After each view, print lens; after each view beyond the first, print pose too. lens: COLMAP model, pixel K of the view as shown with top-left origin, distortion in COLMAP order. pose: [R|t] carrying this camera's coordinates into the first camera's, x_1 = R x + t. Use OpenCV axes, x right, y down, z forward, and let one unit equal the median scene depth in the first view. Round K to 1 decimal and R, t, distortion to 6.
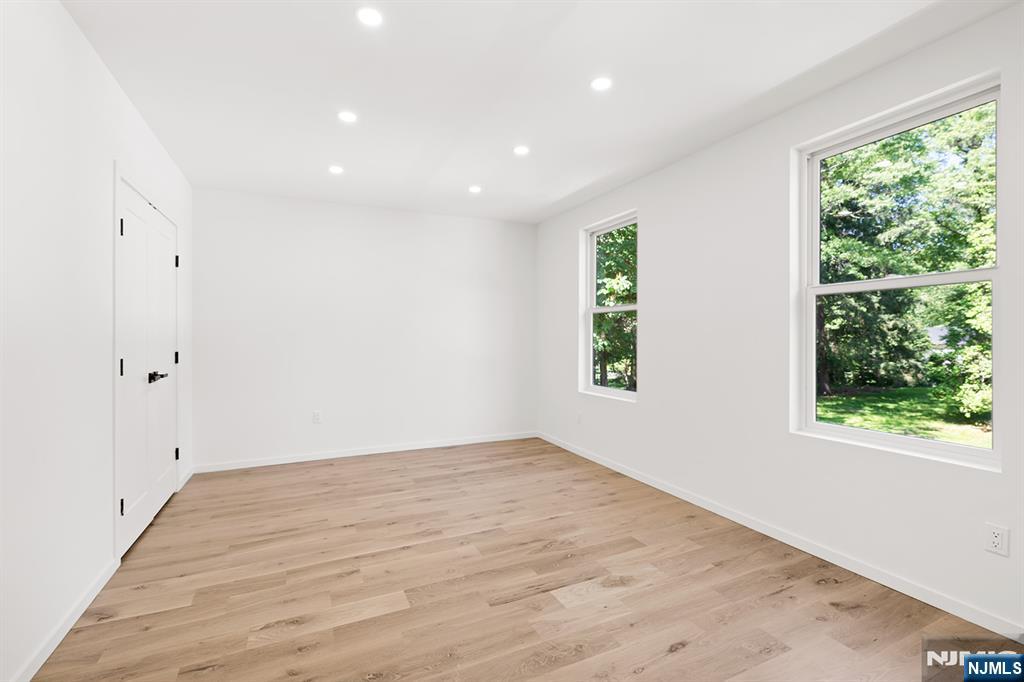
lens RADIAL K [[461.5, 0, 511.3], [0, 461.5, 338.2], [0, 0, 1]] dist [-0.000592, 0.000682]
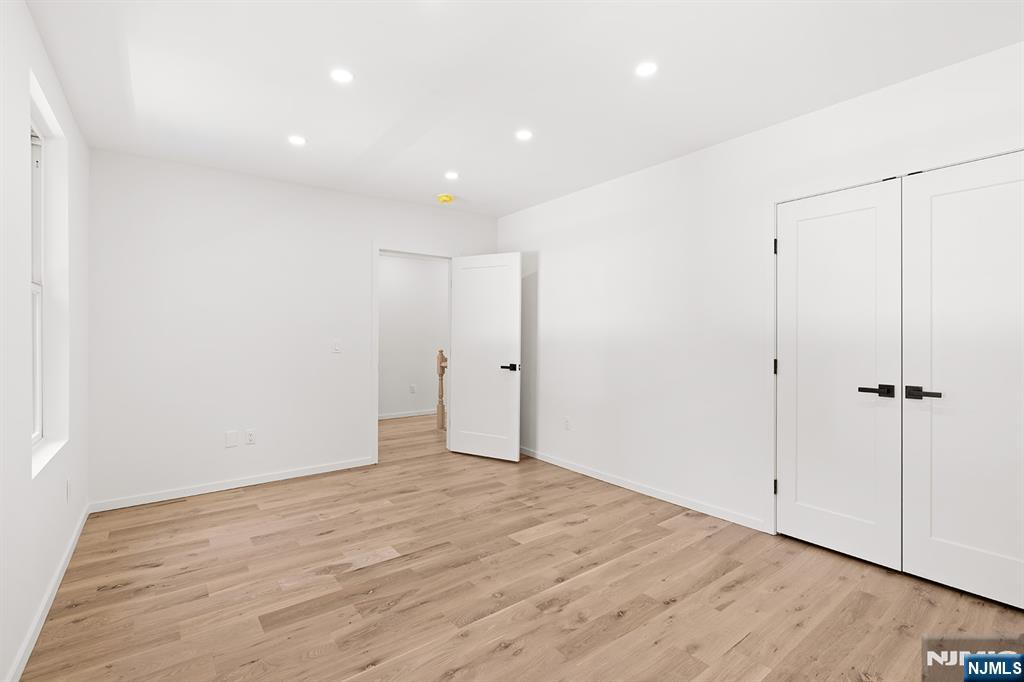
lens RADIAL K [[461.5, 0, 511.3], [0, 461.5, 338.2], [0, 0, 1]] dist [-0.000592, 0.000682]
pose [[-0.975955, -0.000644, -0.217970, 0.060188], [-0.001277, 0.999995, 0.002763, -0.011363], [0.217967, 0.002975, -0.975952, 2.022456]]
